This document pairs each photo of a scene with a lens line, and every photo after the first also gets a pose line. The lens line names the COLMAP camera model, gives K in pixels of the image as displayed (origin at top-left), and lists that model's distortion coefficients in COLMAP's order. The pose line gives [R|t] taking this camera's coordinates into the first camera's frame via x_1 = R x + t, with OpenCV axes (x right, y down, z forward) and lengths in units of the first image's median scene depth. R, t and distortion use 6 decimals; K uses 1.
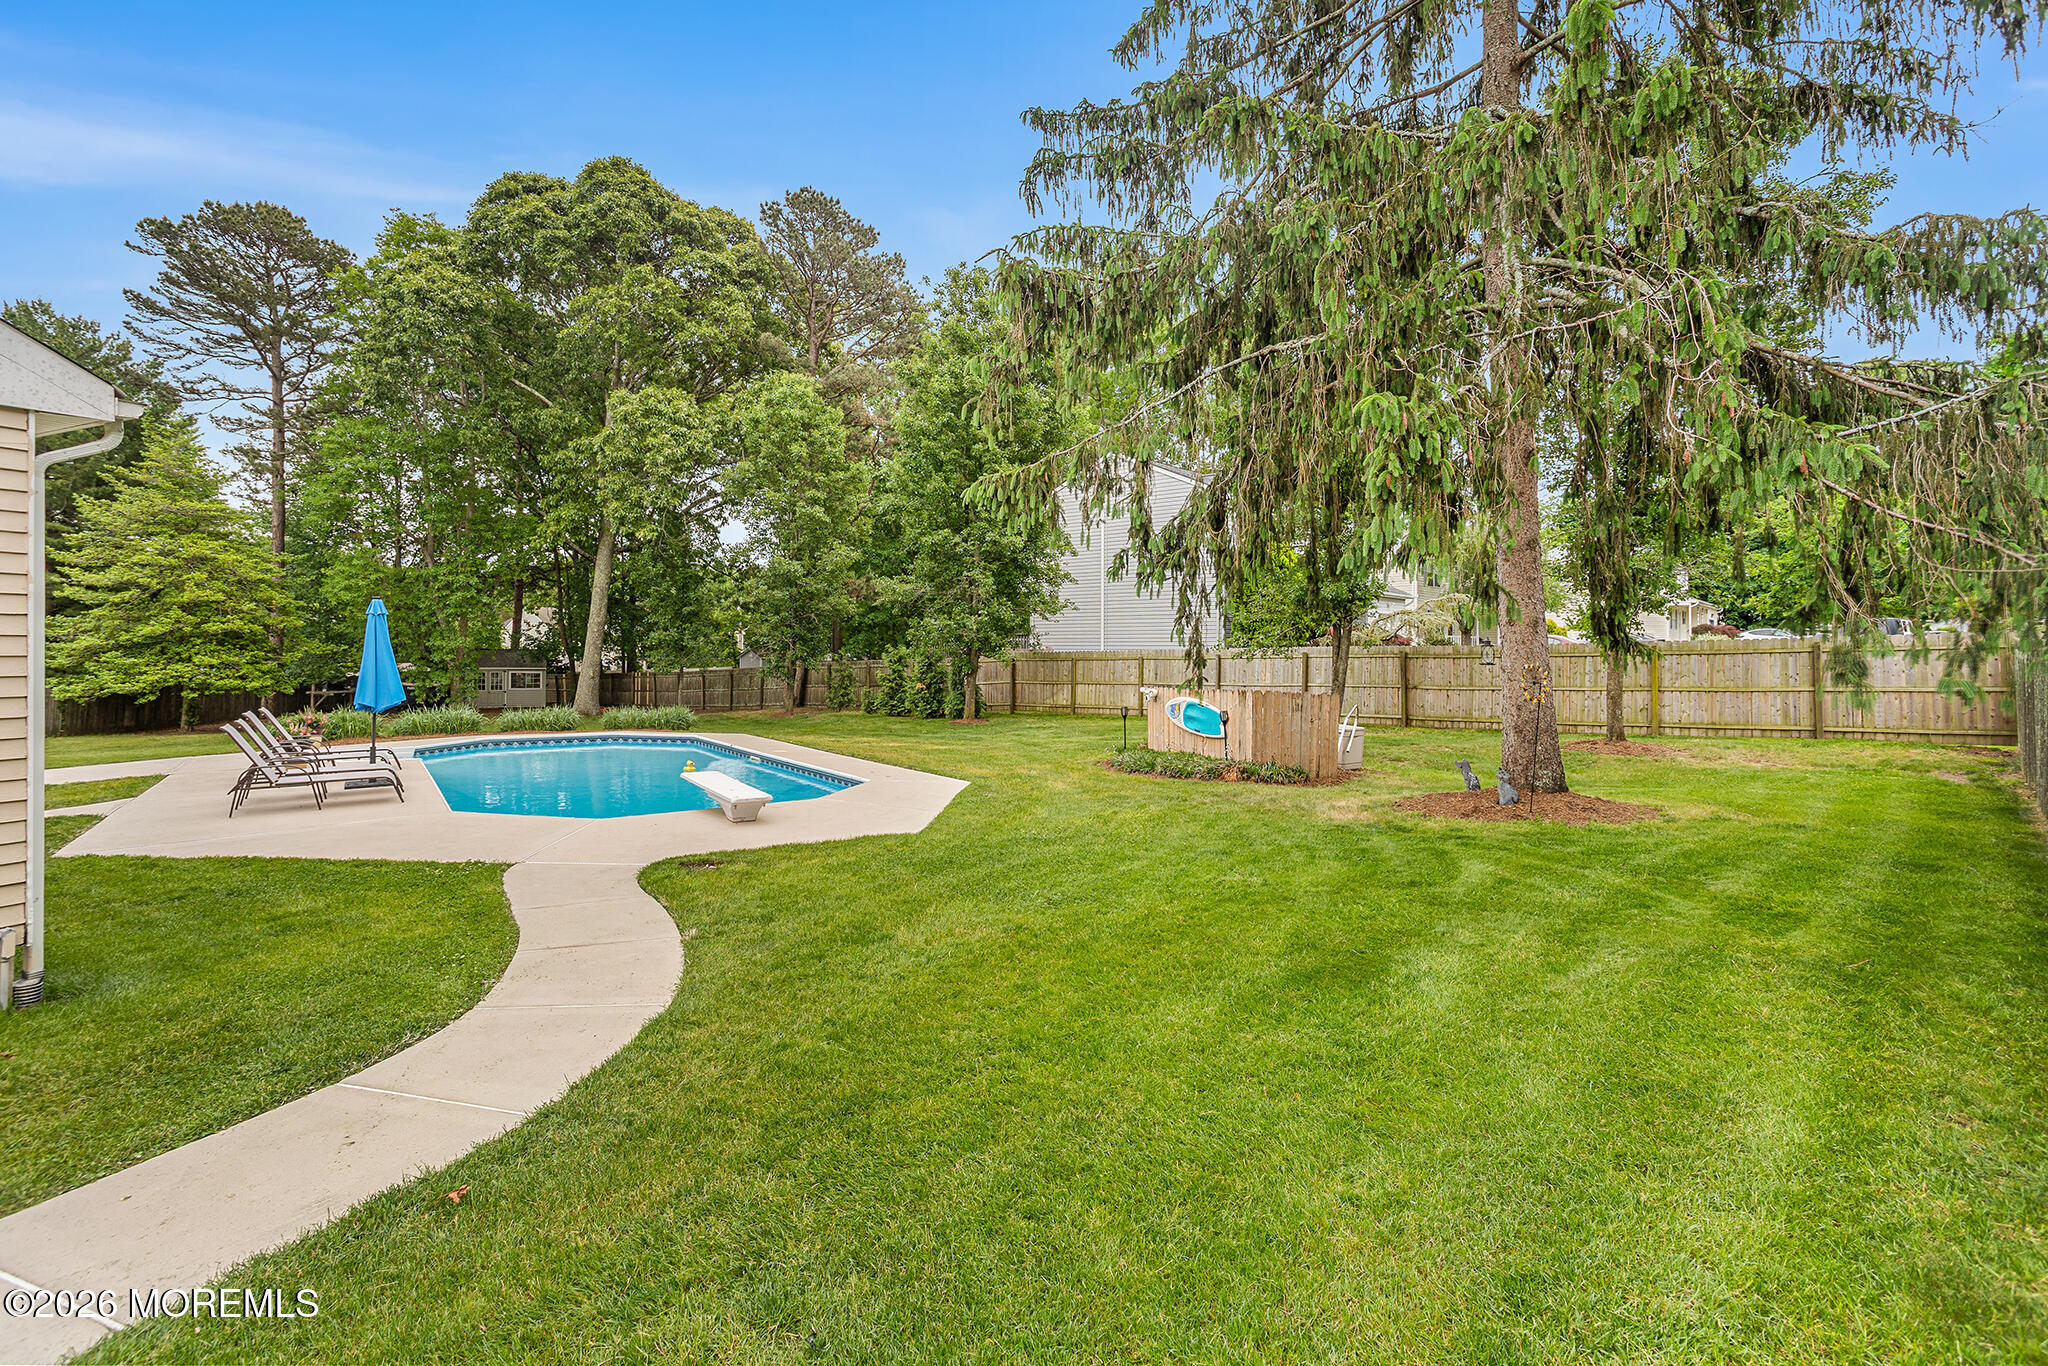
lens RADIAL K [[990.9, 0, 1018.1], [0, 990.9, 666.8], [0, 0, 1]] dist [-0.025383, 0.000718]
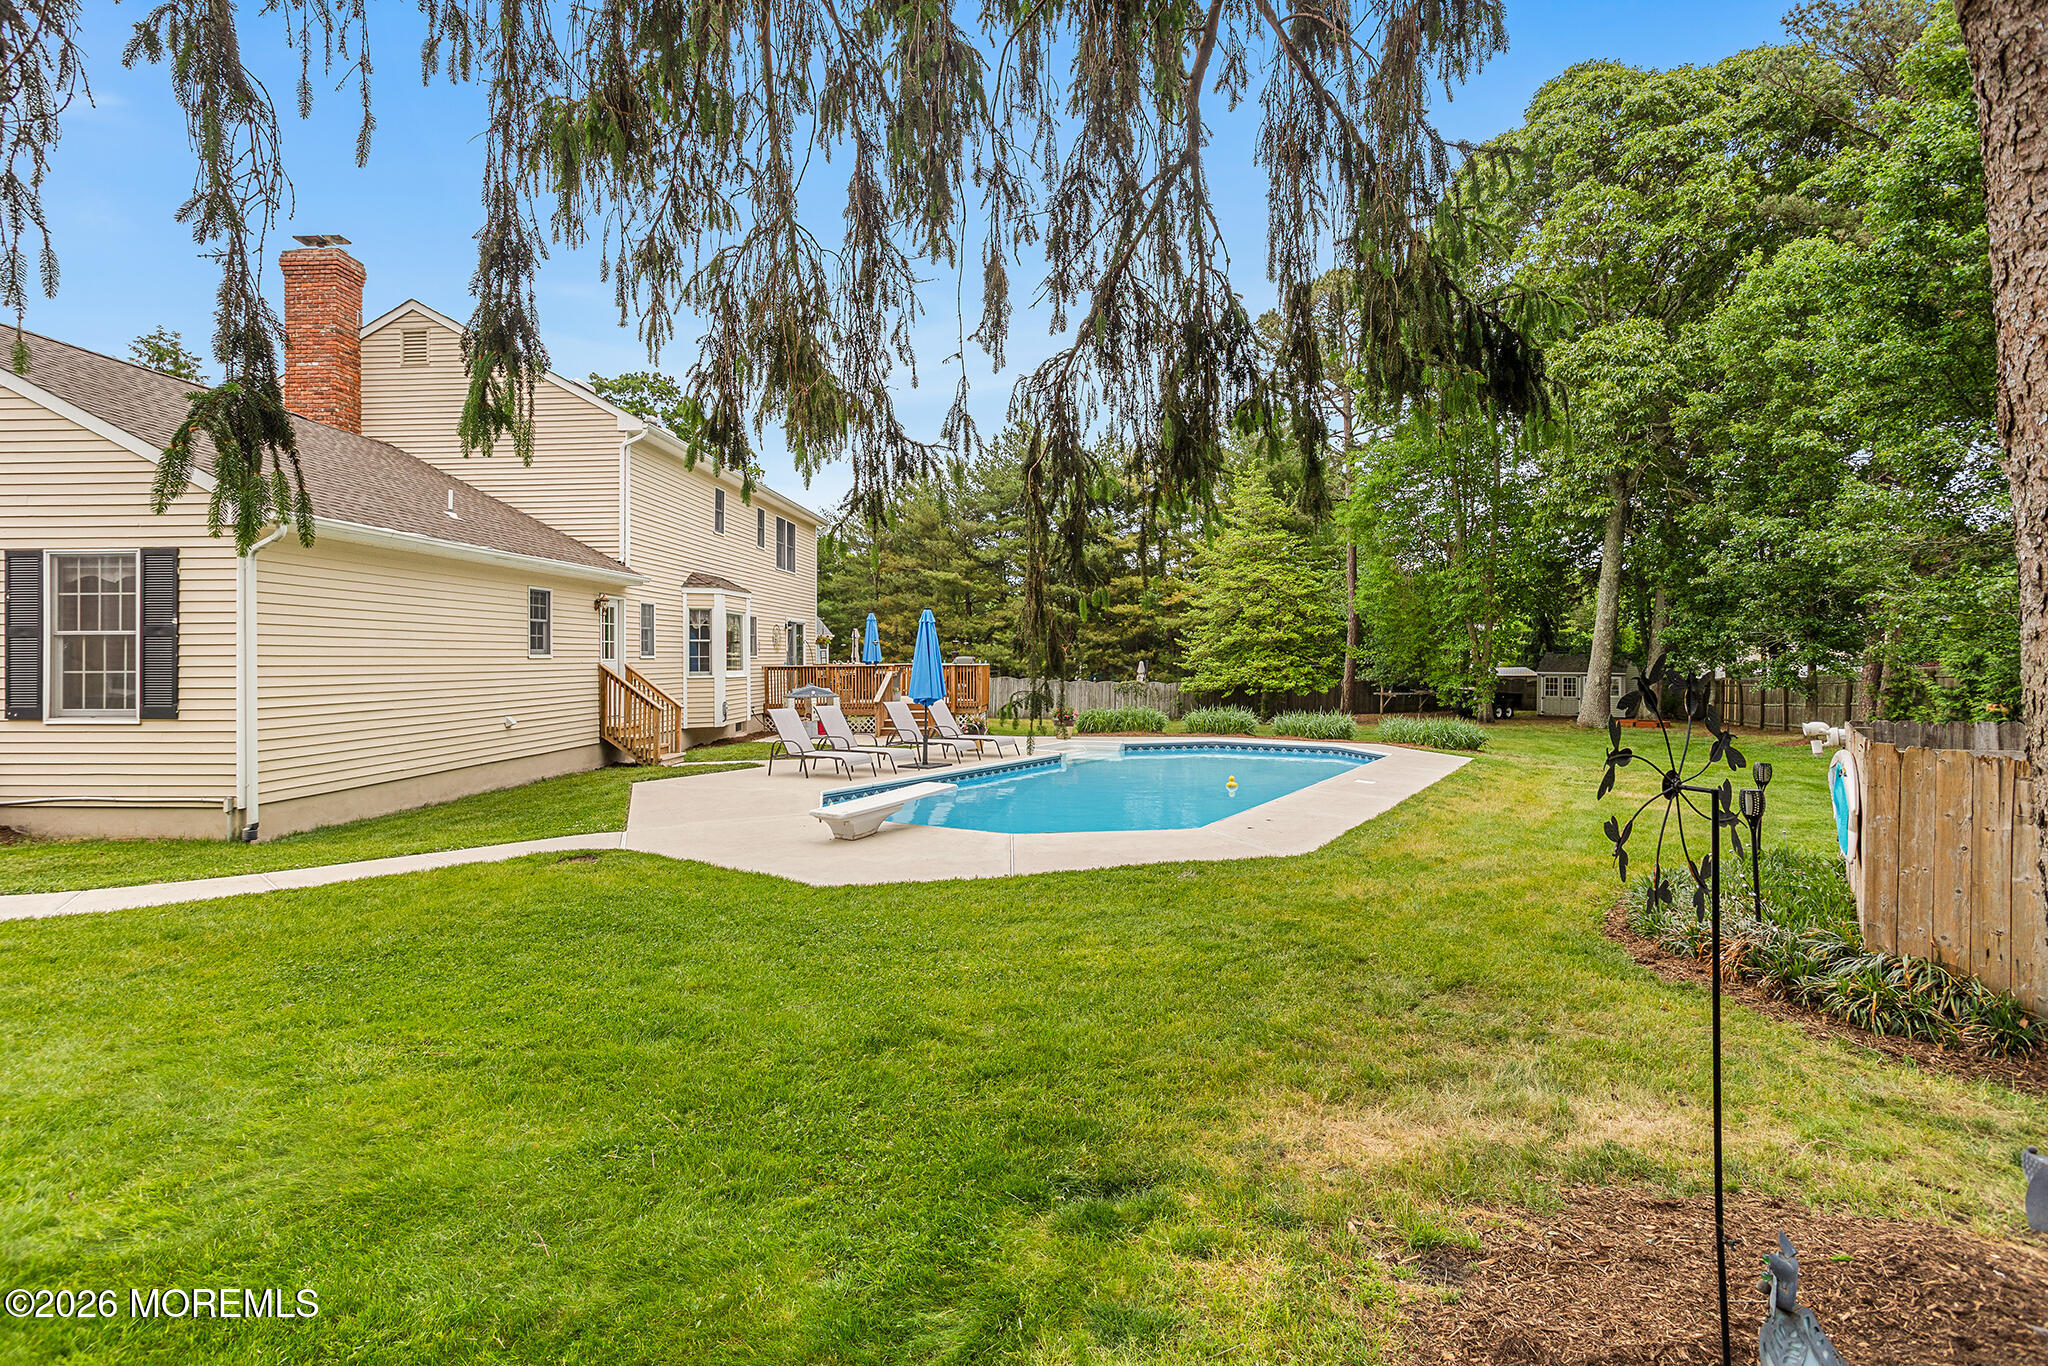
lens RADIAL K [[990.9, 0, 1026.3], [0, 990.9, 670.8], [0, 0, 1]] dist [-0.025383, 0.000718]
pose [[0.376416, 0.006490, -0.926428, 0.198380], [-0.008083, 0.999960, 0.003721, -0.000555], [0.926415, 0.006088, 0.376454, 0.264386]]
